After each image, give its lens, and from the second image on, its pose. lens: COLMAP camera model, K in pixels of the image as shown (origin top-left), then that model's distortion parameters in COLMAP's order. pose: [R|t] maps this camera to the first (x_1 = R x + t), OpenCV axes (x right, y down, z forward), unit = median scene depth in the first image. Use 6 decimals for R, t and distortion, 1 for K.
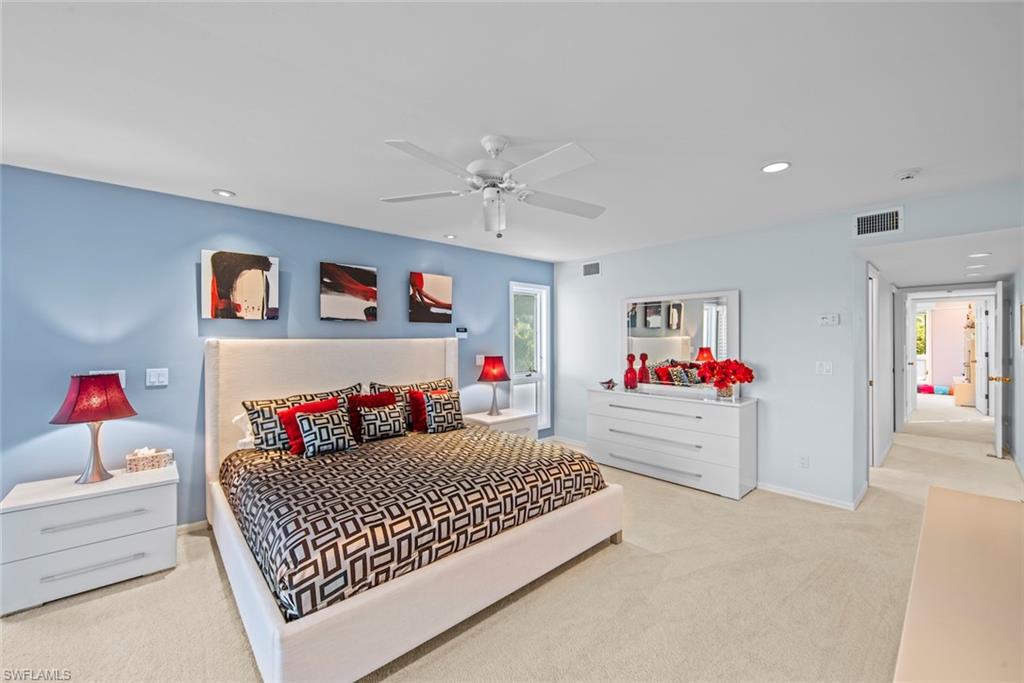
lens RADIAL K [[405.0, 0, 512.0], [0, 405.0, 341.5], [0, 0, 1]] dist [-0.042695, 0.000038]
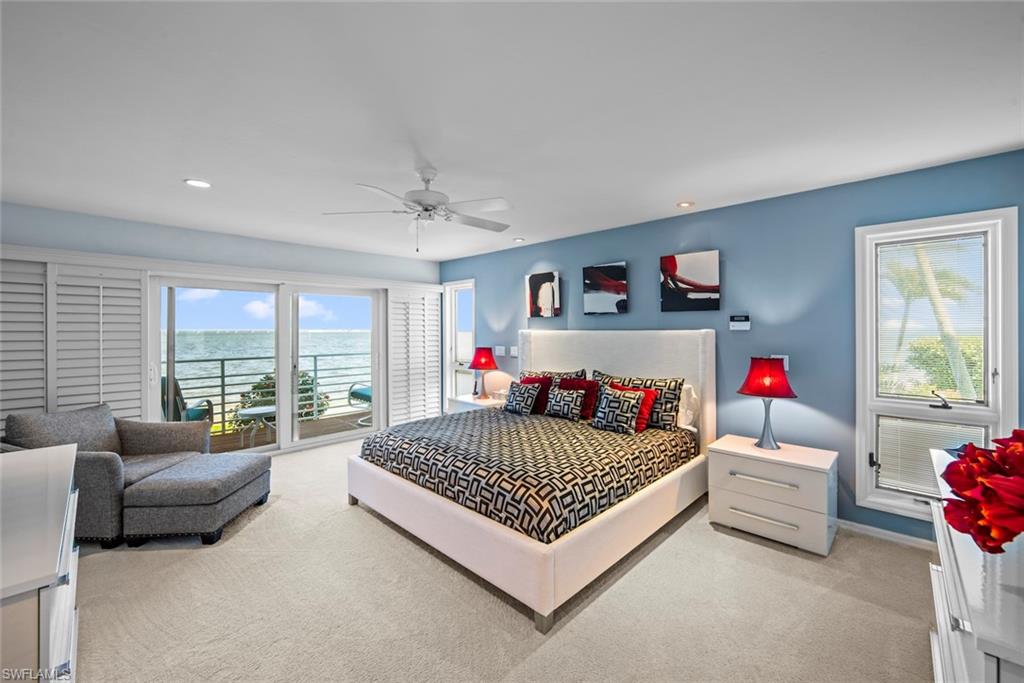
lens RADIAL K [[401.8, 0, 514.1], [0, 401.8, 329.9], [0, 0, 1]] dist [0.001284, 0.000029]
pose [[0.073112, 0.001793, -0.997322, 0.674112], [-0.005922, 0.999982, 0.001364, -0.007914], [0.997306, 0.005807, 0.073121, 0.647667]]
